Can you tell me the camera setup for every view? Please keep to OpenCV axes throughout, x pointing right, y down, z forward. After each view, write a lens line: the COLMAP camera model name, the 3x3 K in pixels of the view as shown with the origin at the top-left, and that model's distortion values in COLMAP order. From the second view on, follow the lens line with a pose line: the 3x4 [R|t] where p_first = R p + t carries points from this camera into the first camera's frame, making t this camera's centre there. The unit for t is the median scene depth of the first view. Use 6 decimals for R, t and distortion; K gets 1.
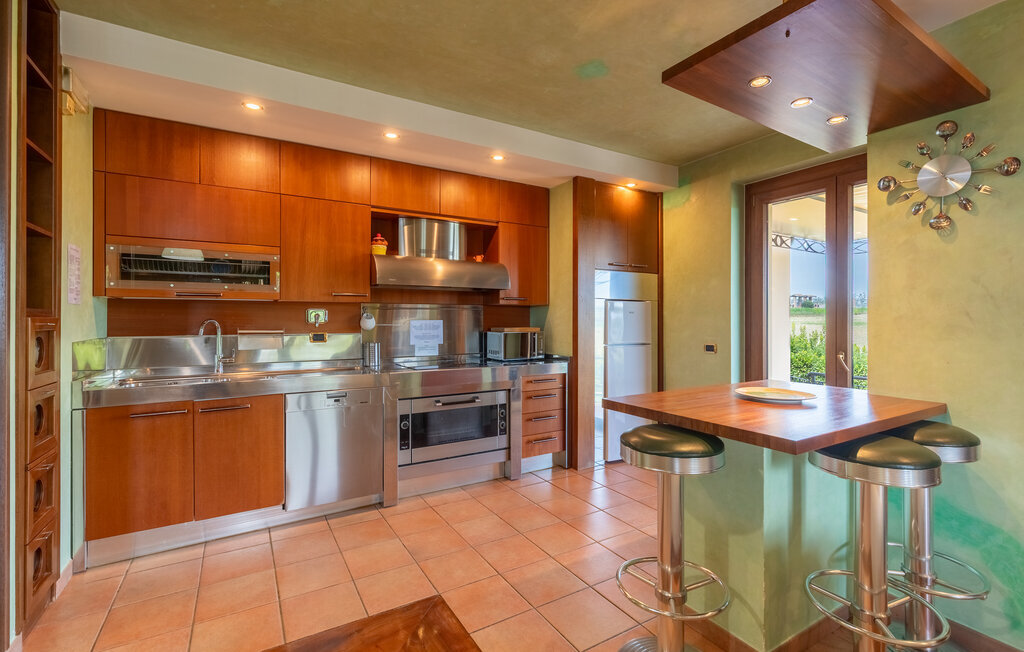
lens RADIAL K [[466.7, 0, 512.0], [0, 466.7, 326.0], [0, 0, 1]] dist [-0.000246, -0.000096]
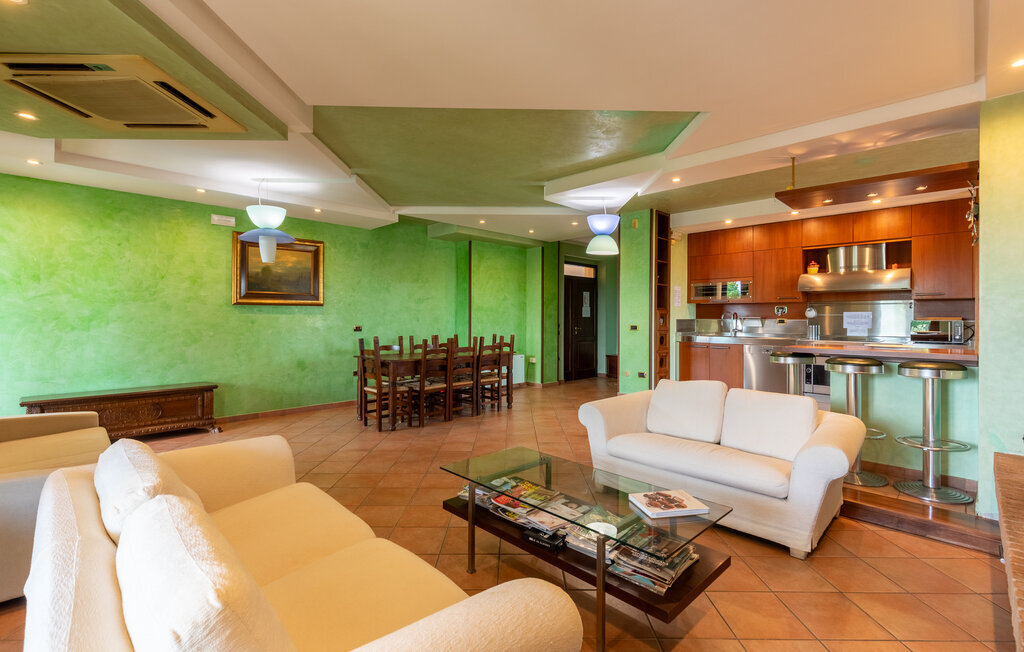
lens RADIAL K [[456.5, 0, 512.0], [0, 456.5, 326.0], [0, 0, 1]] dist [0.001355, 0.000242]
pose [[0.229928, 0.010293, -0.973153, 1.177770], [-0.030254, 0.999536, 0.003424, 0.072793], [0.972737, 0.028654, 0.230133, -0.484193]]
